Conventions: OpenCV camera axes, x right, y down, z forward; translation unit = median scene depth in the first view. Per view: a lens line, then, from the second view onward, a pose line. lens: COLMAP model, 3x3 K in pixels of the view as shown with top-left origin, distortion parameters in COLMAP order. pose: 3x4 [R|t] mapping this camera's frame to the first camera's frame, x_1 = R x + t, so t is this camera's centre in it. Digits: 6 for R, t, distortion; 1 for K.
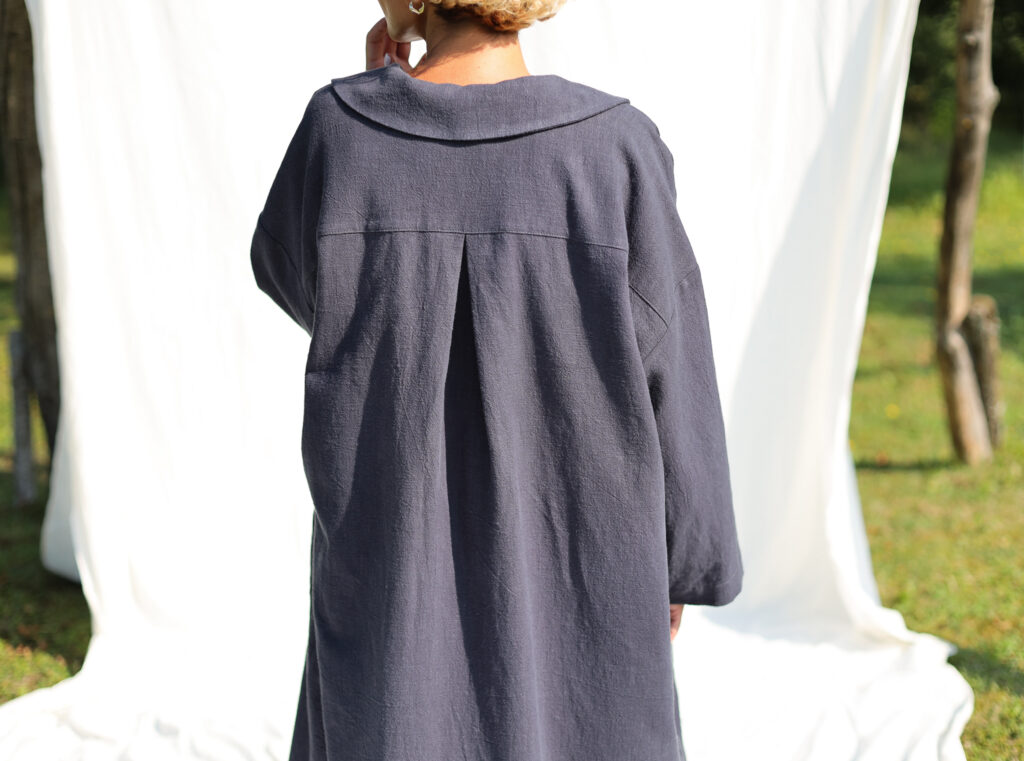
lens RADIAL K [[2413.6, 0, 512.0], [0, 2413.6, 380.5], [0, 0, 1]] dist [-0.014522, -0.334691]
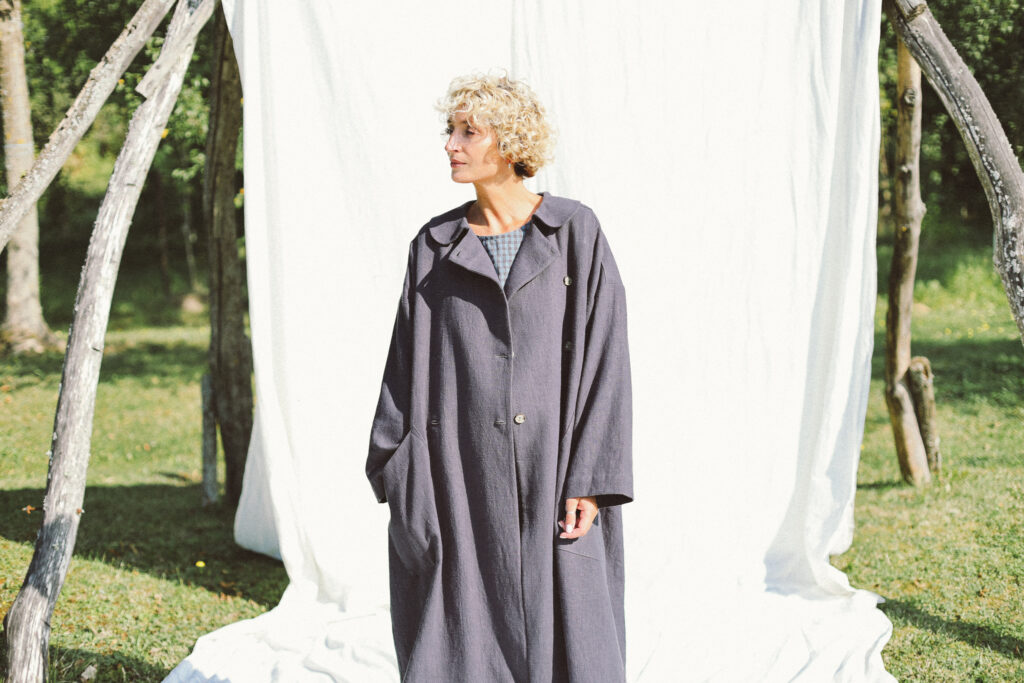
lens RADIAL K [[2368.6, 0, 512.0], [0, 2368.6, 341.5], [0, 0, 1]] dist [0.026829, 0.224516]
pose [[0.999815, 0.006162, -0.018194, -0.010170], [-0.007115, 0.998578, -0.052825, 0.032960], [0.017842, 0.052944, 0.998438, -0.382065]]
